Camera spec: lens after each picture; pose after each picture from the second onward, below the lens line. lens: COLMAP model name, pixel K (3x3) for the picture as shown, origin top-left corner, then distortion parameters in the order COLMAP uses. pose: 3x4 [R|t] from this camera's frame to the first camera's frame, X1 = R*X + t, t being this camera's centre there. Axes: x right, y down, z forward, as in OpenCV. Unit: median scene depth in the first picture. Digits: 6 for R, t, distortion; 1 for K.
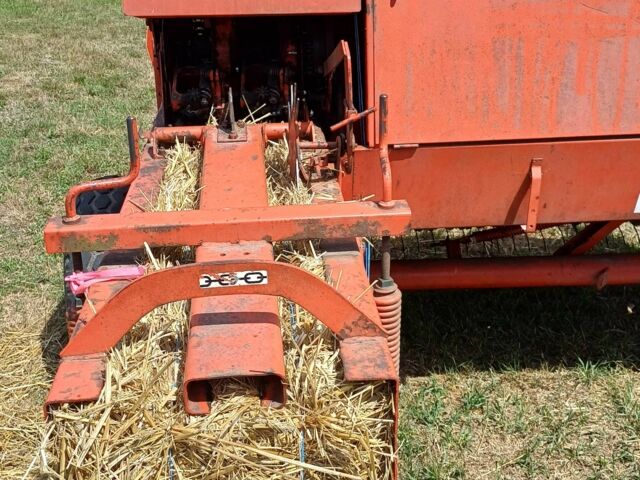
lens RADIAL K [[1163.3, 0, 320.0], [0, 1163.3, 240.0], [0, 0, 1]] dist [0.180568, -0.204855]
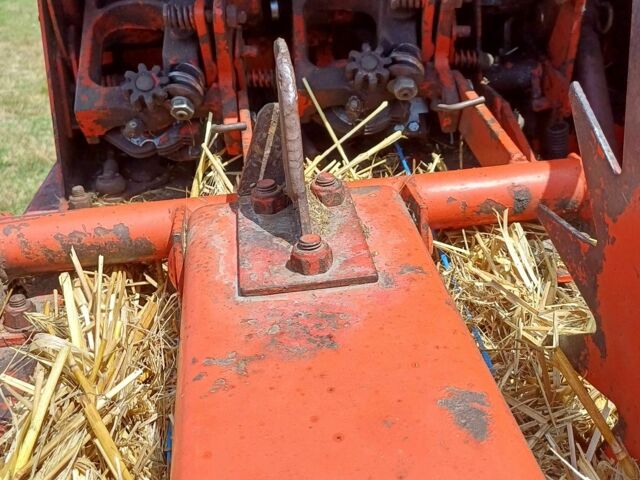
lens RADIAL K [[1163.3, 0, 320.0], [0, 1163.3, 240.0], [0, 0, 1]] dist [0.180568, -0.204855]
pose [[0.998209, -0.059618, -0.004987, -0.064017], [0.059622, 0.998221, 0.000626, -0.082821], [0.004941, -0.000922, 0.999987, 0.701721]]
